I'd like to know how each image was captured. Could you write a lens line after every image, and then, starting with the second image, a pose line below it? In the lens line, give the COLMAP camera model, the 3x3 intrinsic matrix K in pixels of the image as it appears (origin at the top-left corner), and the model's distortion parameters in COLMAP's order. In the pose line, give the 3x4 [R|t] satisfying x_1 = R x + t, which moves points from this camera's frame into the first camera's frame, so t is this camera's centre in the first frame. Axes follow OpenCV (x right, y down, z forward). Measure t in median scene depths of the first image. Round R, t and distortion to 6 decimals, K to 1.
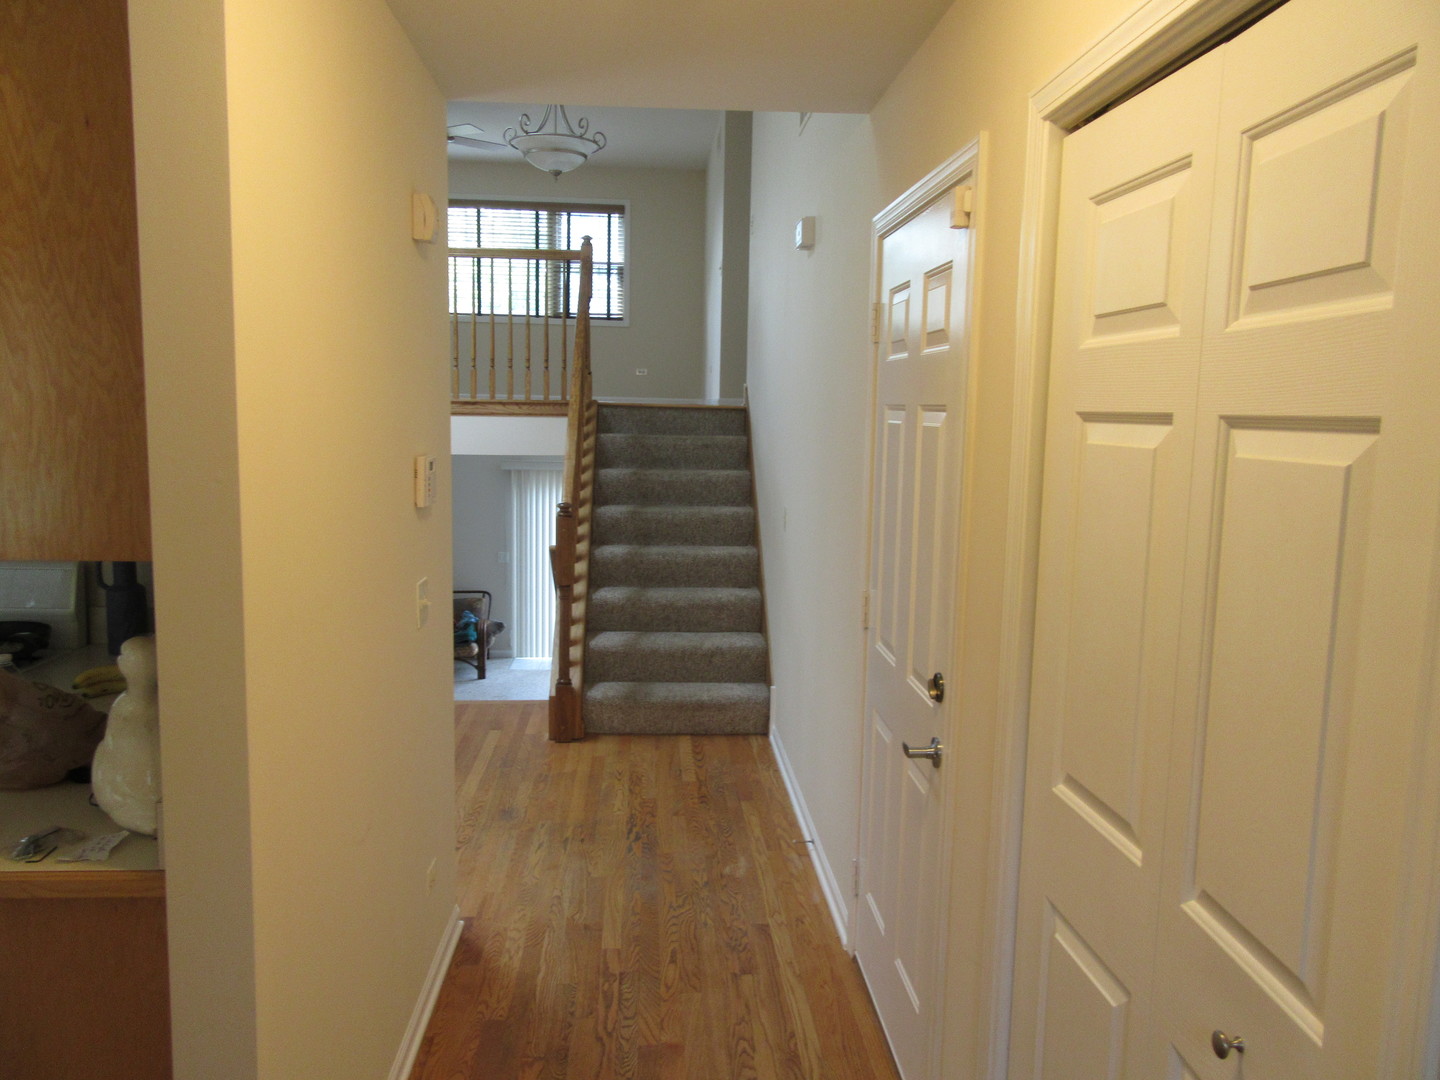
lens RADIAL K [[1065.9, 0, 730.0], [0, 1065.9, 514.1], [0, 0, 1]] dist [-0.019748, 0.019825]
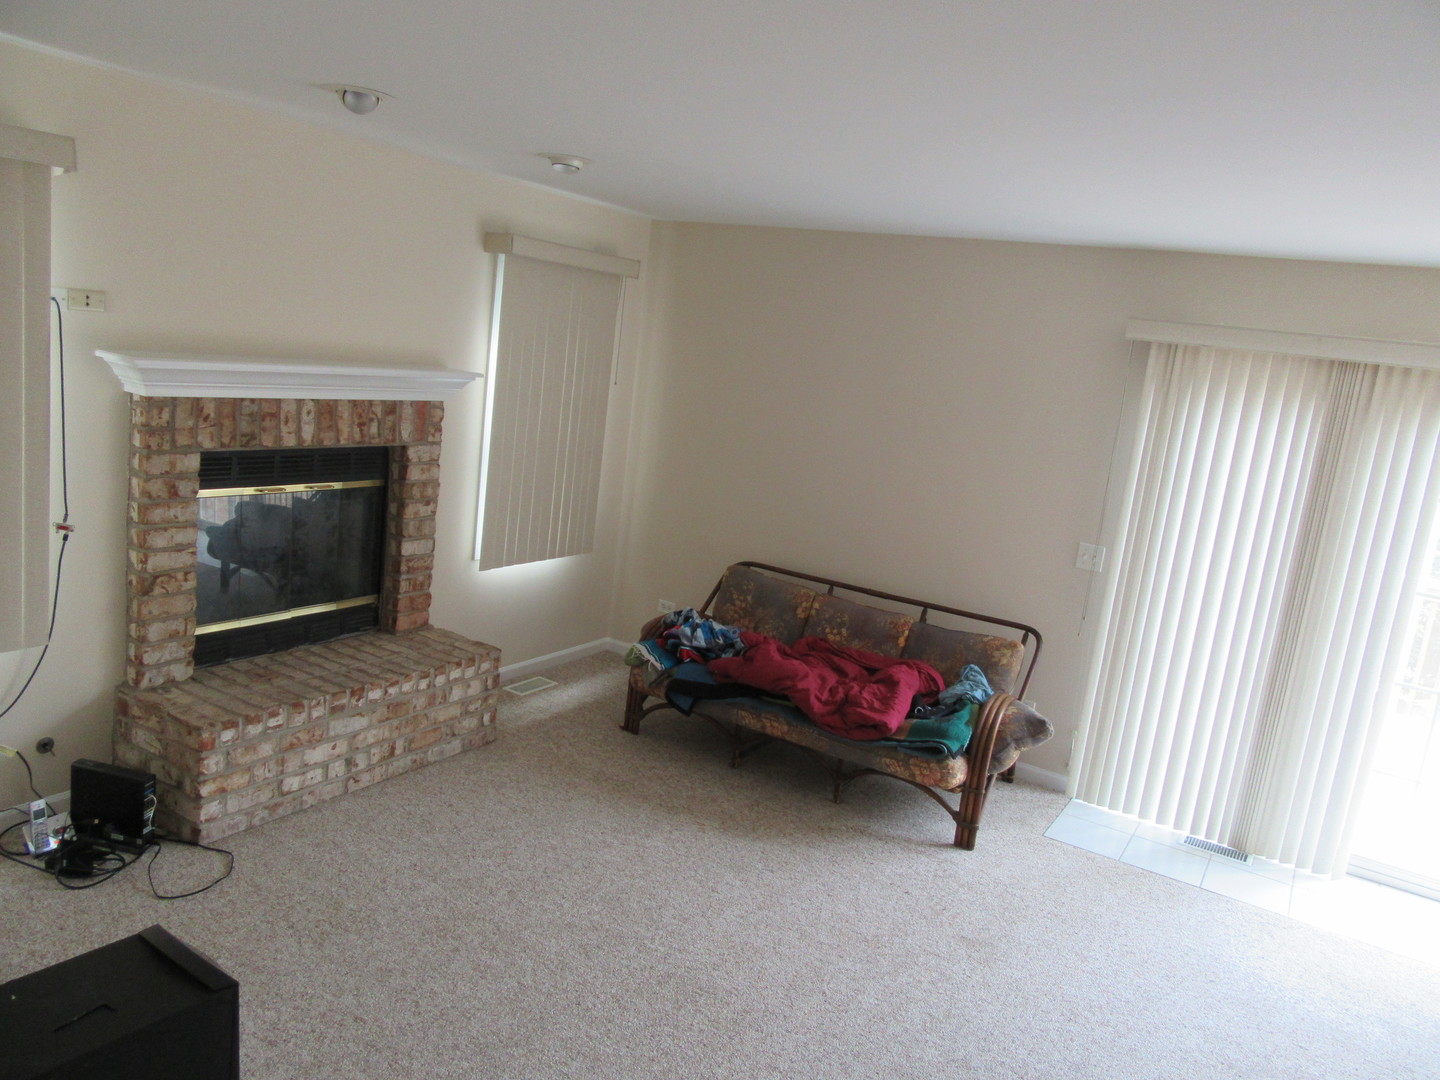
lens RADIAL K [[1065.9, 0, 725.0], [0, 1065.9, 544.8], [0, 0, 1]] dist [-0.019748, 0.019825]
pose [[0.808526, 0.186473, -0.558135, -0.167066], [-0.165479, 0.982239, 0.088449, 0.038649], [0.564715, 0.020846, 0.825023, 0.986565]]
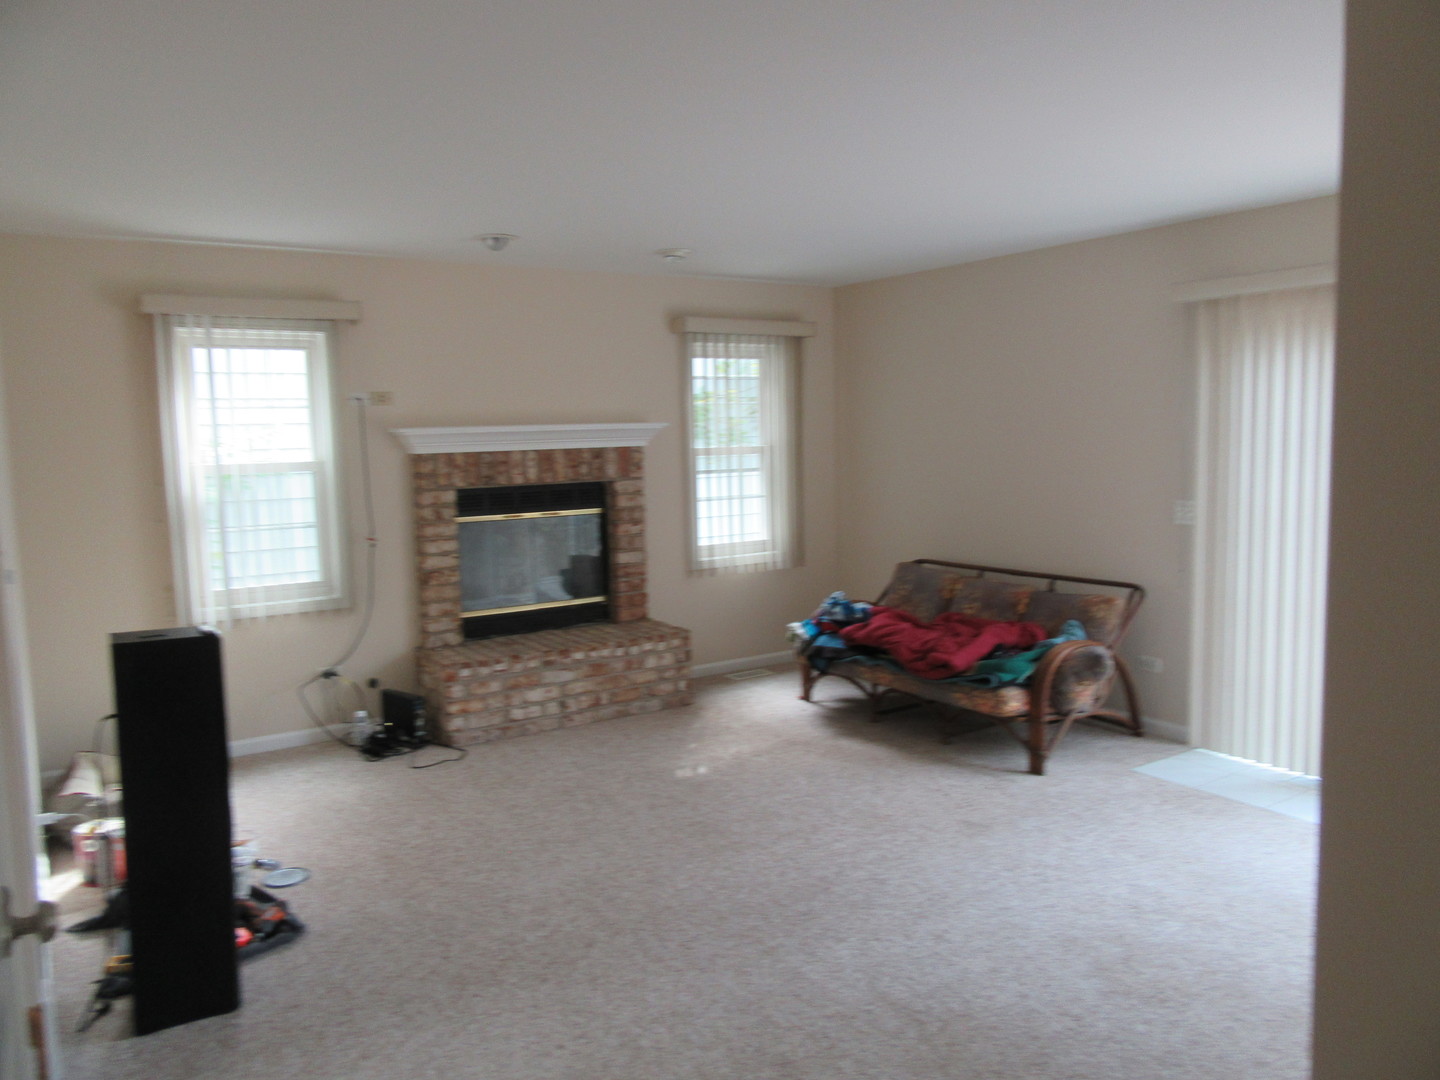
lens RADIAL K [[1065.9, 0, 716.3], [0, 1065.9, 546.0], [0, 0, 1]] dist [-0.019748, 0.019825]
pose [[0.480847, 0.066532, -0.874277, 0.126449], [-0.062897, 0.997166, 0.041291, 0.082019], [0.874546, 0.035135, 0.483669, 1.062750]]
